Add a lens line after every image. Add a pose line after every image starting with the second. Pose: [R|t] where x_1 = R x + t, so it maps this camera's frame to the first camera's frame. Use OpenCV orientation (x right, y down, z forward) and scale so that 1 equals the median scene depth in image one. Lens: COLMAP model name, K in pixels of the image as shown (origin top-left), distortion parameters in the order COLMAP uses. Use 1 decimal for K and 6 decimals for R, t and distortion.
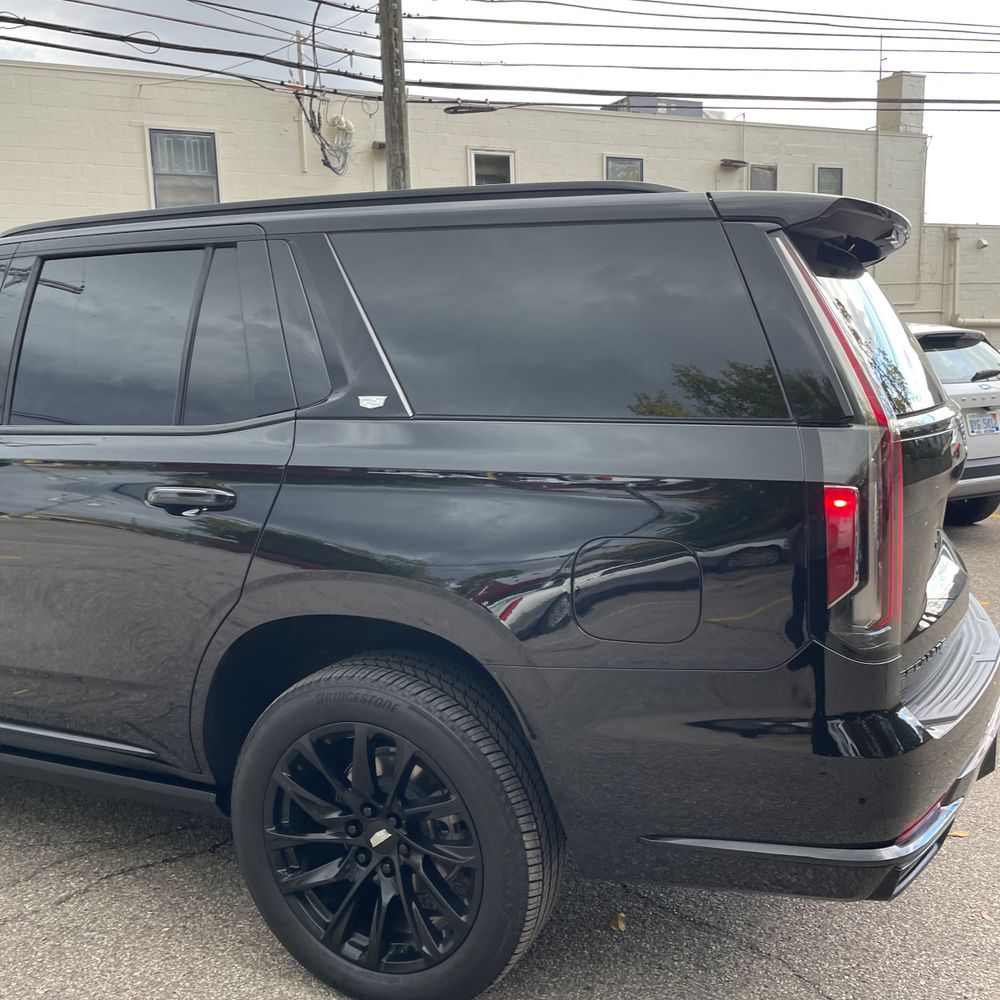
lens RADIAL K [[1022.0, 0, 503.2], [0, 1022.0, 496.0], [0, 0, 1]] dist [0.021075, 0.000000]
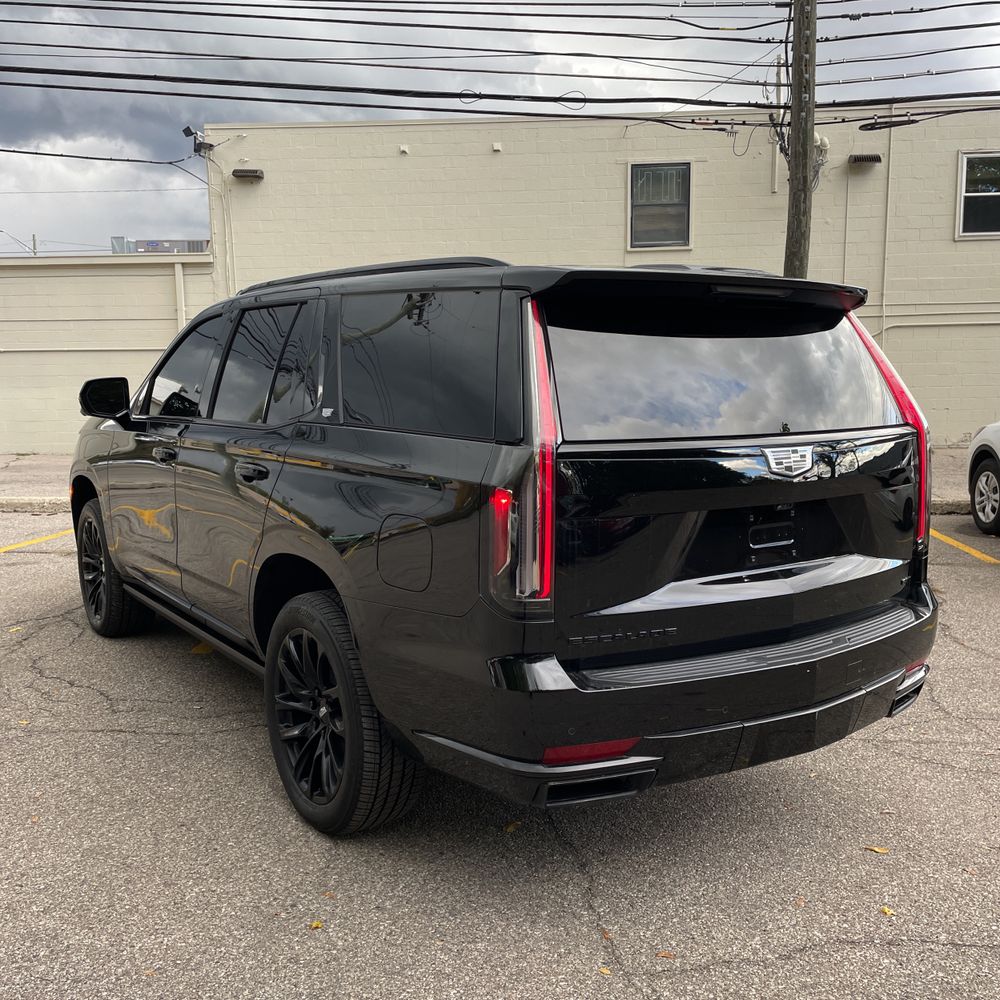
lens RADIAL K [[1022.0, 0, 501.1], [0, 1022.0, 515.4], [0, 0, 1]] dist [0.021075, 0.000000]
pose [[0.862462, 0.088960, -0.498243, 0.180183], [-0.085779, 0.995882, 0.029328, -0.002082], [0.498800, 0.017445, 0.866541, -0.031035]]
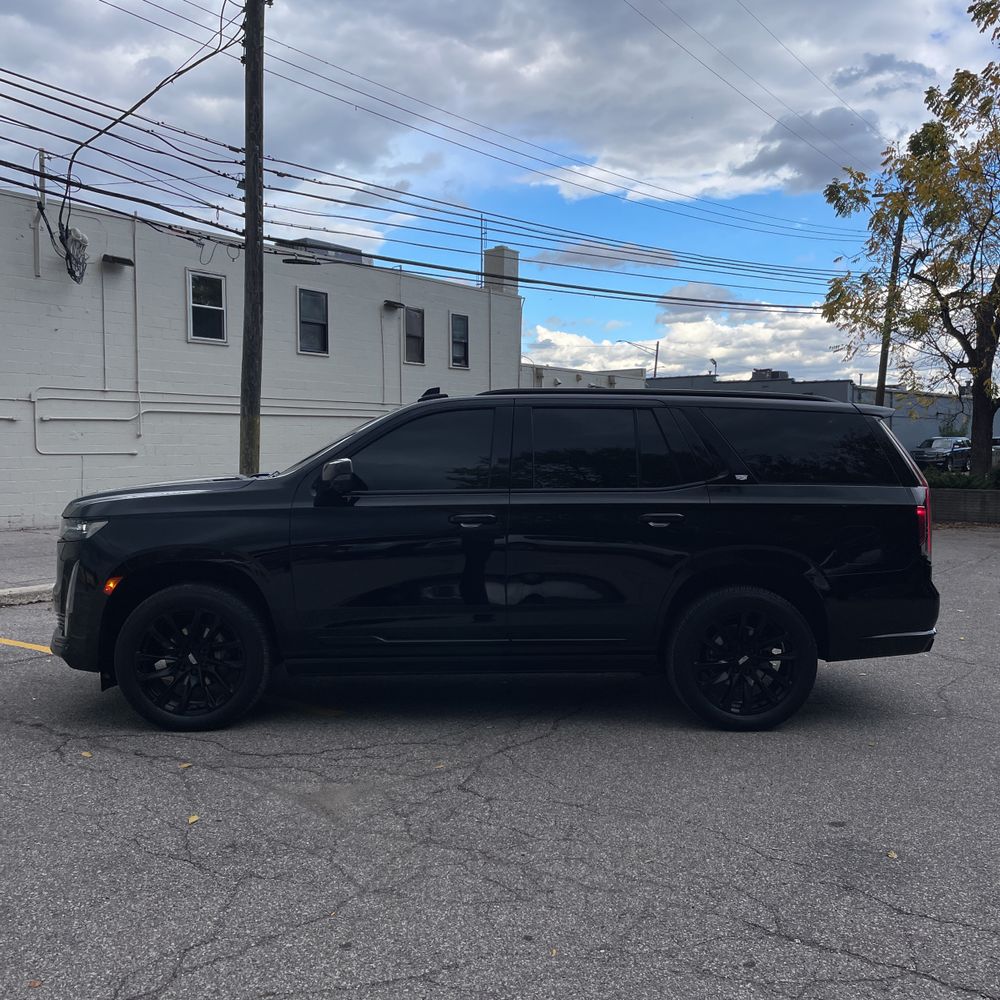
lens RADIAL K [[1022.0, 0, 499.8], [0, 1022.0, 505.1], [0, 0, 1]] dist [0.021075, 0.000000]
pose [[0.897922, 0.014871, 0.439903, -0.380315], [0.026783, 0.995731, -0.088331, 0.039415], [-0.439339, 0.091096, 0.893691, -0.212003]]
